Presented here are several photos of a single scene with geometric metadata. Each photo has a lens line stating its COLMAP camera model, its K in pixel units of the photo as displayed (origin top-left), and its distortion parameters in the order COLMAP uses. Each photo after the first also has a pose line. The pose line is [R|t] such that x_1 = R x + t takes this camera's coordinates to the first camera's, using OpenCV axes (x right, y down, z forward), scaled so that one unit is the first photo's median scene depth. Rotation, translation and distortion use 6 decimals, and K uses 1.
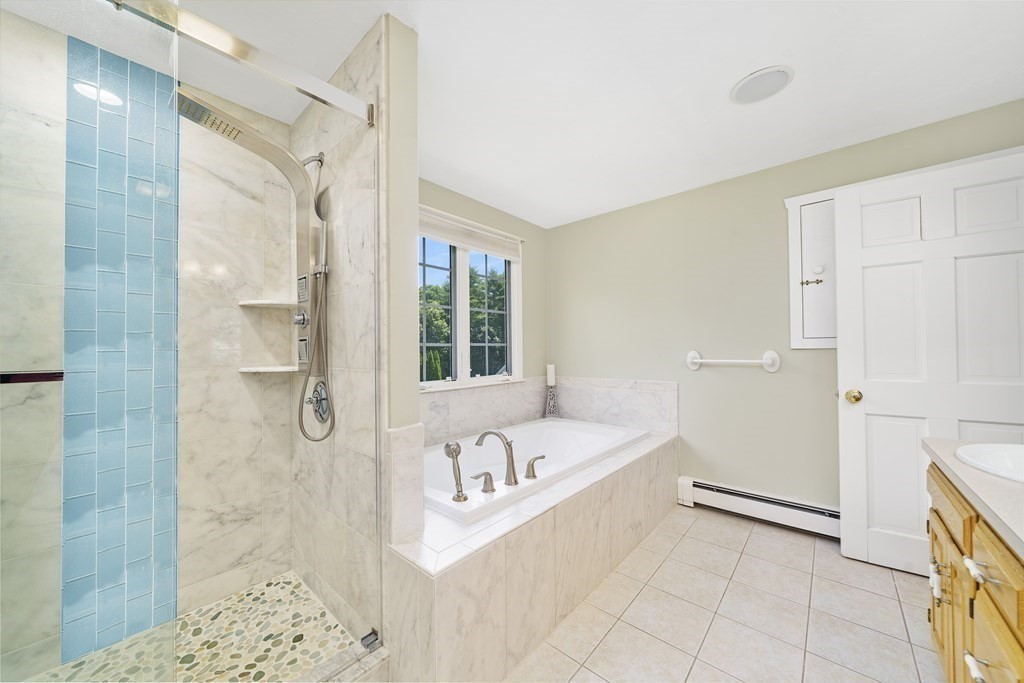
lens RADIAL K [[365.1, 0, 507.1], [0, 365.1, 342.6], [0, 0, 1]] dist [-0.017737, -0.000104]
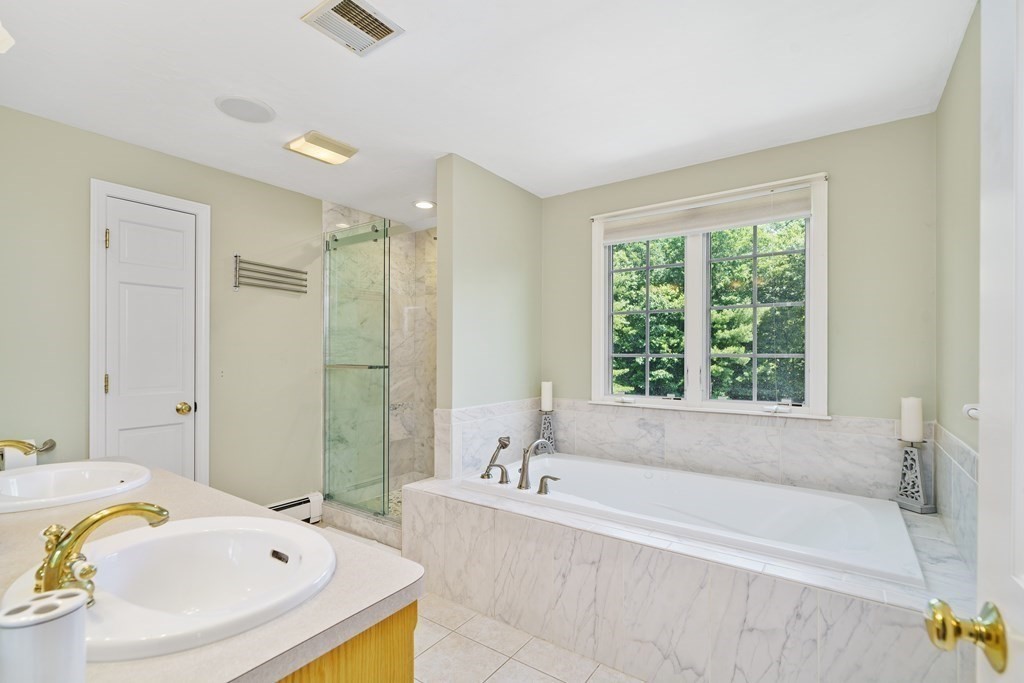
lens RADIAL K [[470.6, 0, 506.2], [0, 470.6, 345.0], [0, 0, 1]] dist [0.002102, 0.000106]
pose [[0.116375, -0.000989, -0.993205, 0.929047], [0.014468, 0.999895, 0.000700, -0.027413], [0.993100, -0.014451, 0.116377, 0.524391]]
